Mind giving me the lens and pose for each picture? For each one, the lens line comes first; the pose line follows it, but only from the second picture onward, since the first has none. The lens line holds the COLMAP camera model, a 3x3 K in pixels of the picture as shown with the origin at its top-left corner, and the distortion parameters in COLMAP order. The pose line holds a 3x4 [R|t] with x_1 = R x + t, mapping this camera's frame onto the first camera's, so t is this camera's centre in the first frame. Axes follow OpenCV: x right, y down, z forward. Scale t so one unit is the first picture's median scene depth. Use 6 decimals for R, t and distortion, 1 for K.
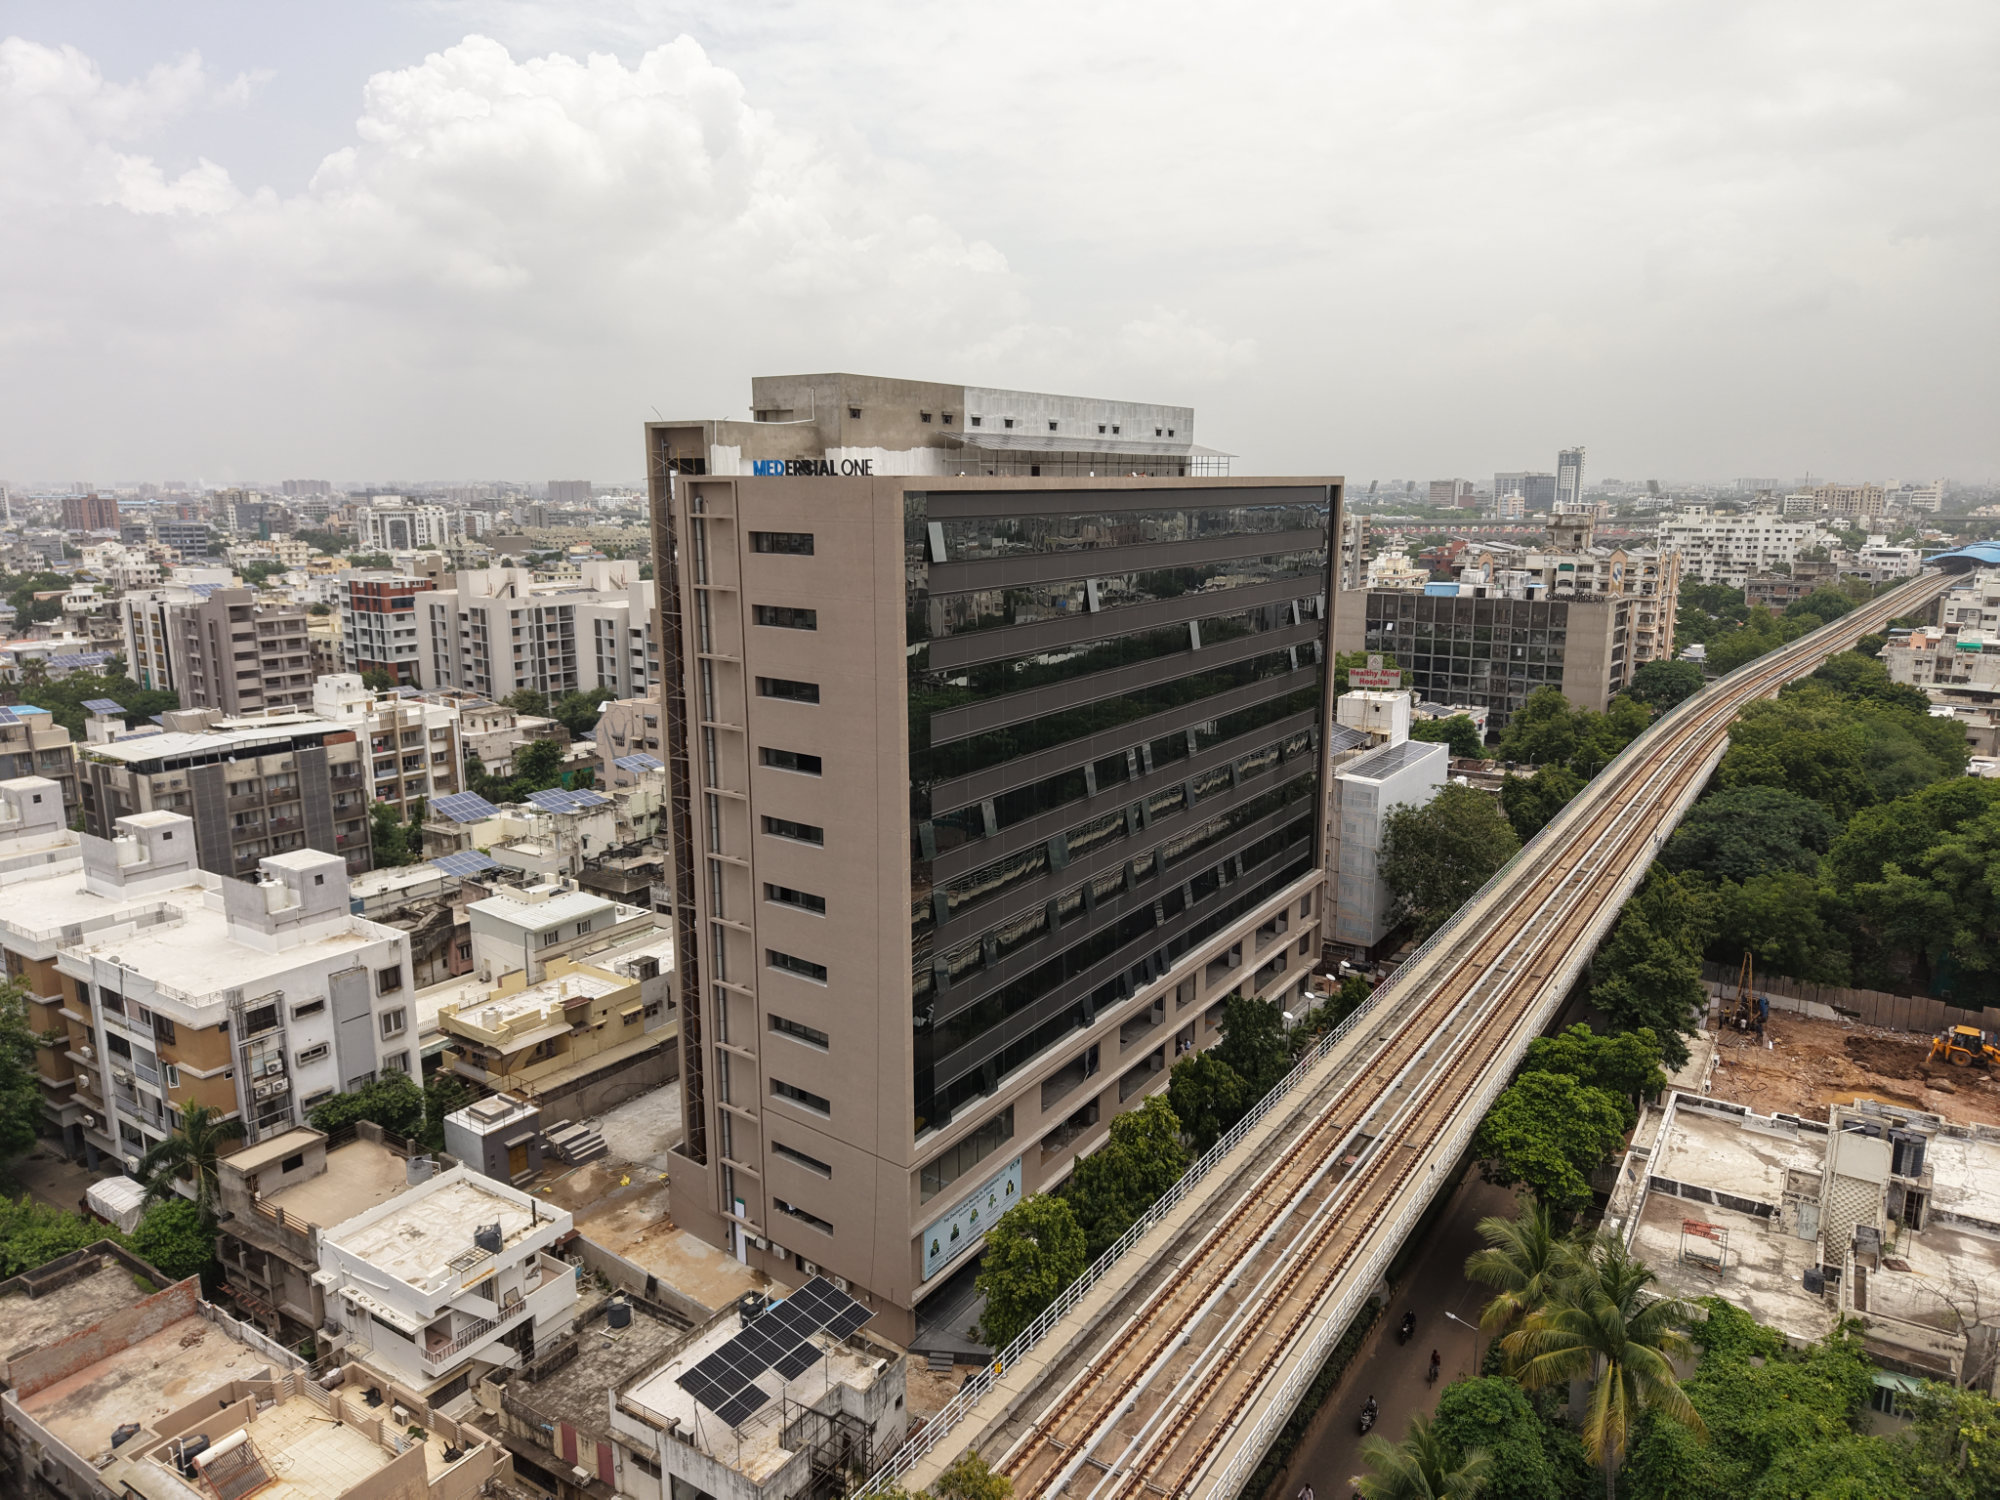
lens RADIAL K [[1368.0, 0, 996.8], [0, 1368.0, 744.4], [0, 0, 1]] dist [0.010305, -0.006074]
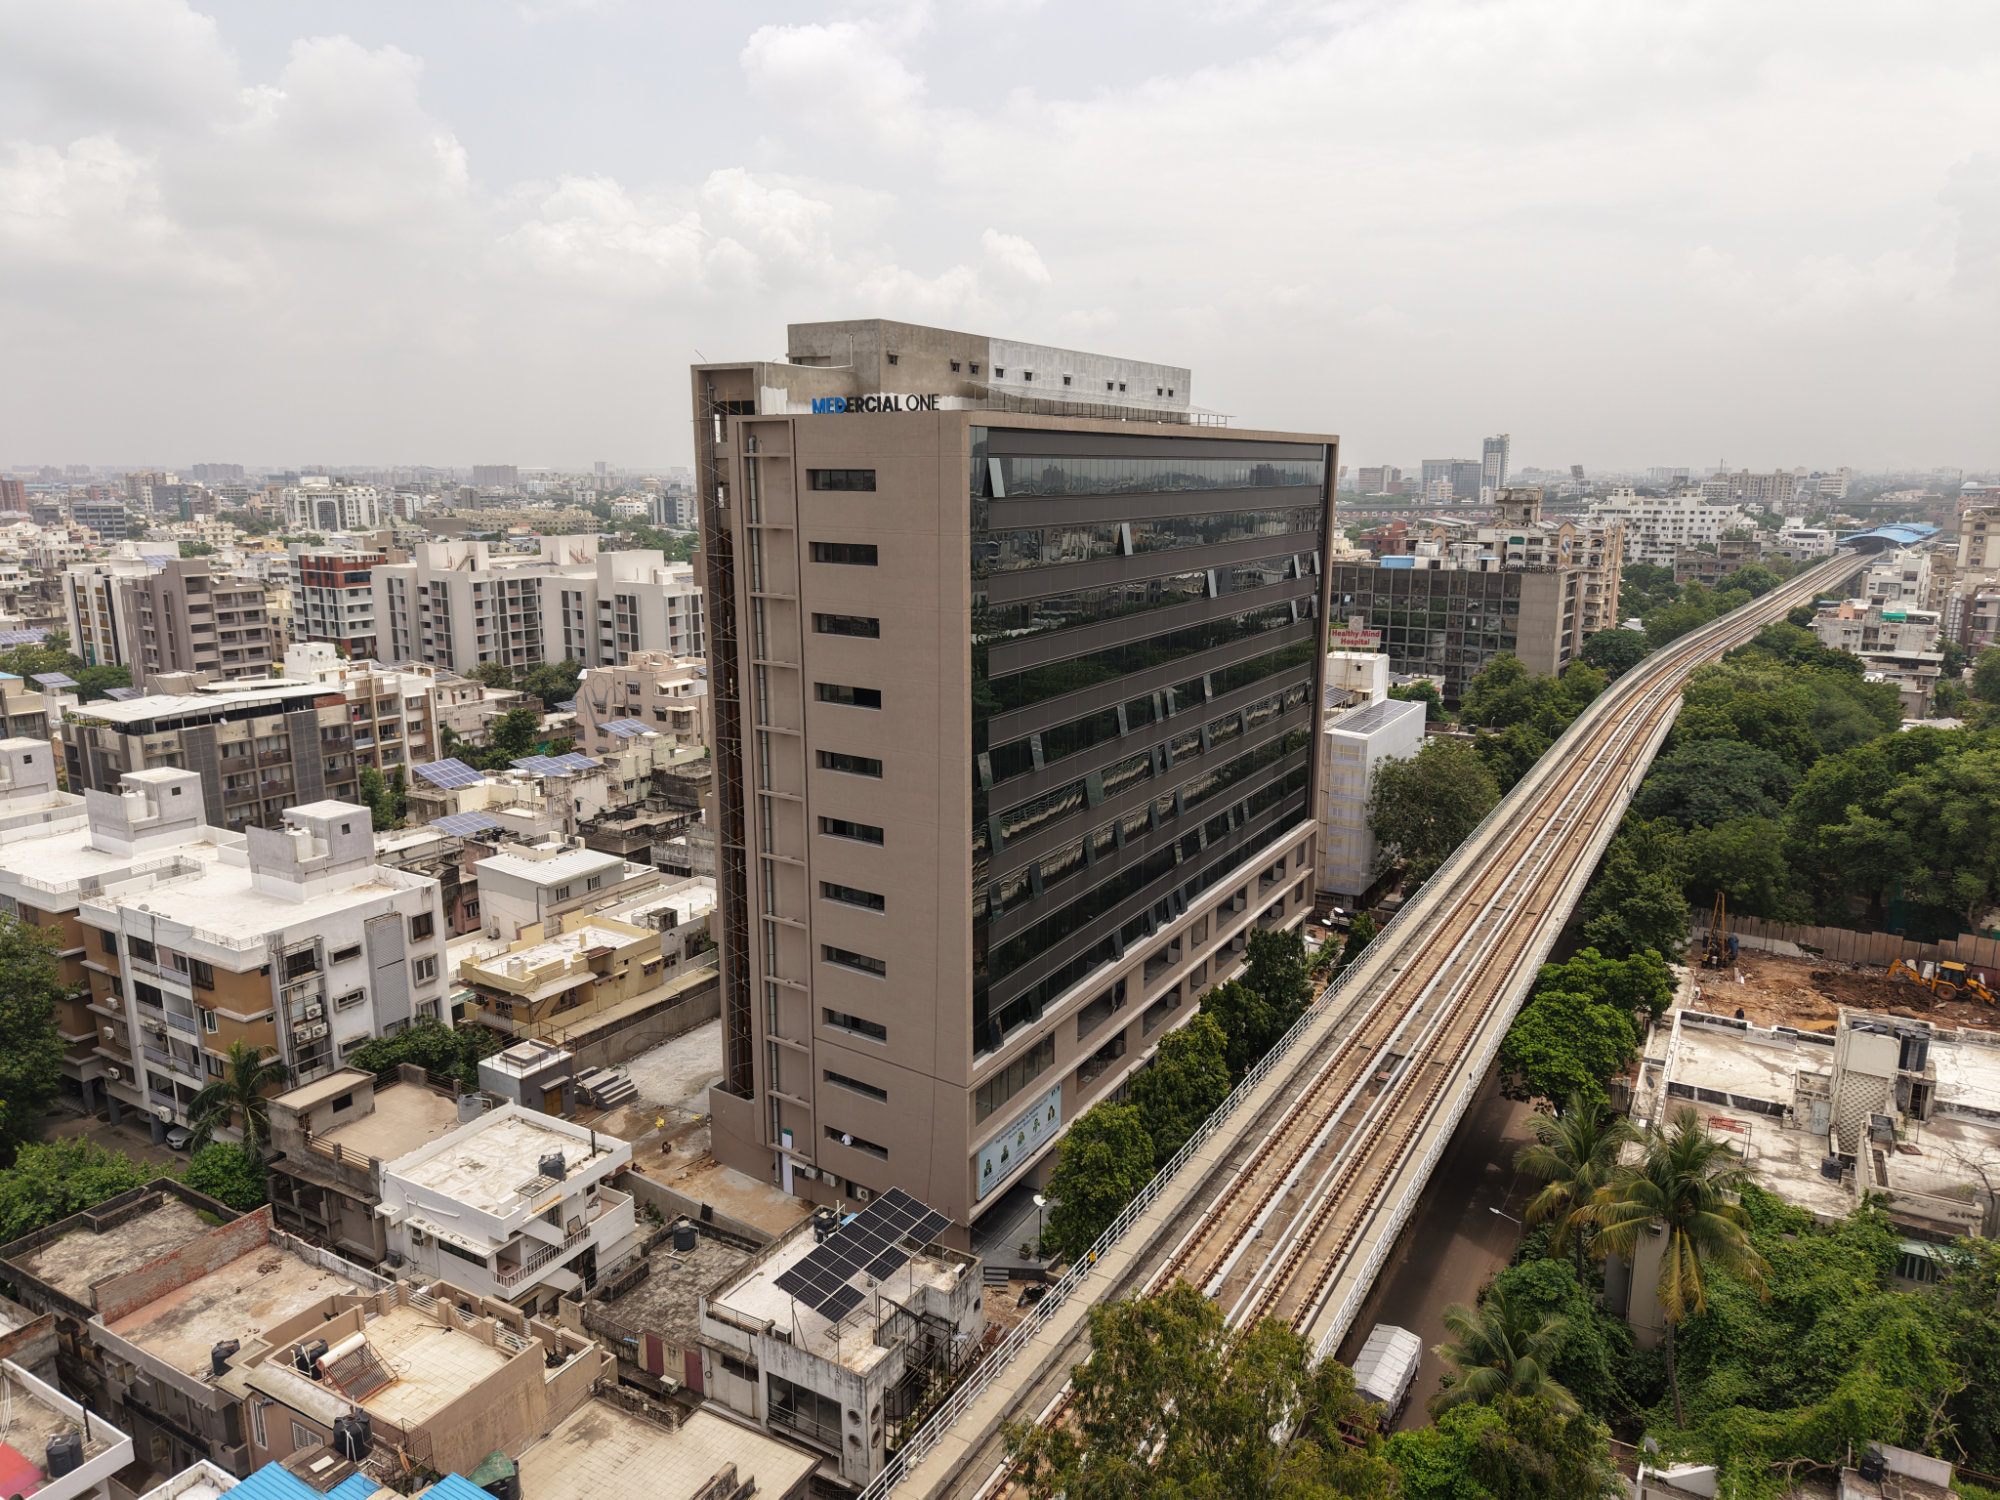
lens RADIAL K [[1368.0, 0, 996.3], [0, 1368.0, 749.9], [0, 0, 1]] dist [0.010305, -0.006074]
pose [[0.998636, -0.007603, 0.051662, -0.074129], [0.006996, 0.999904, 0.011922, 0.033388], [-0.051748, -0.011545, 0.998593, -0.020741]]
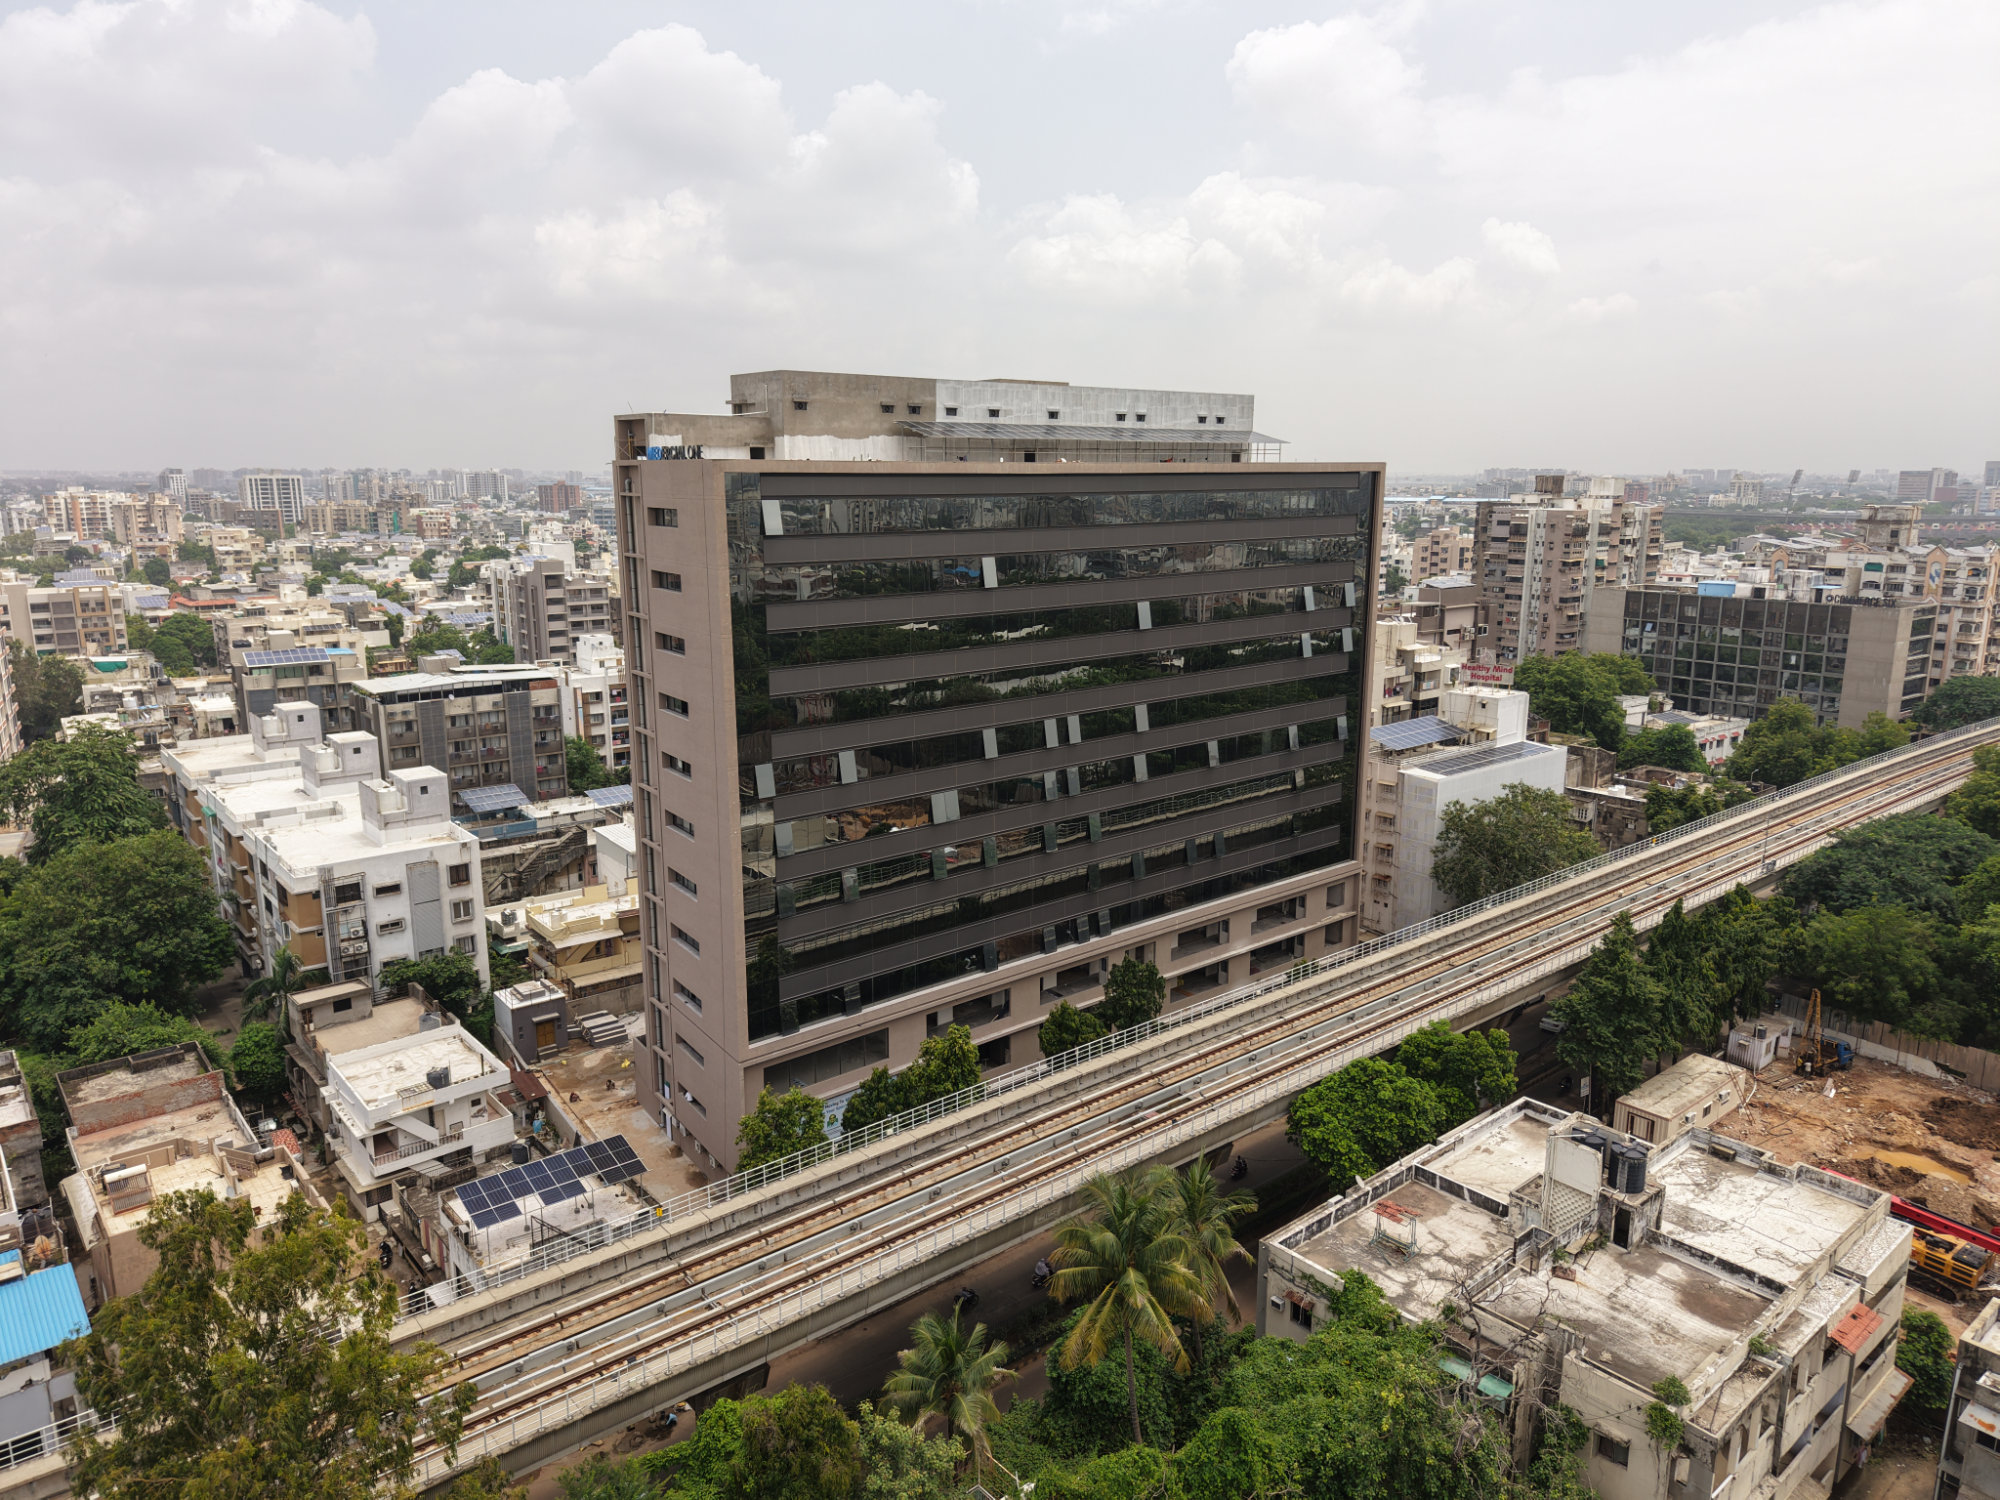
lens RADIAL K [[1368.0, 0, 996.3], [0, 1368.0, 743.3], [0, 0, 1]] dist [0.010305, -0.006074]
pose [[0.955166, 0.058969, -0.290139, 0.360438], [-0.057190, 0.998256, 0.014614, 0.009679], [0.290495, 0.002634, 0.956873, -0.030552]]
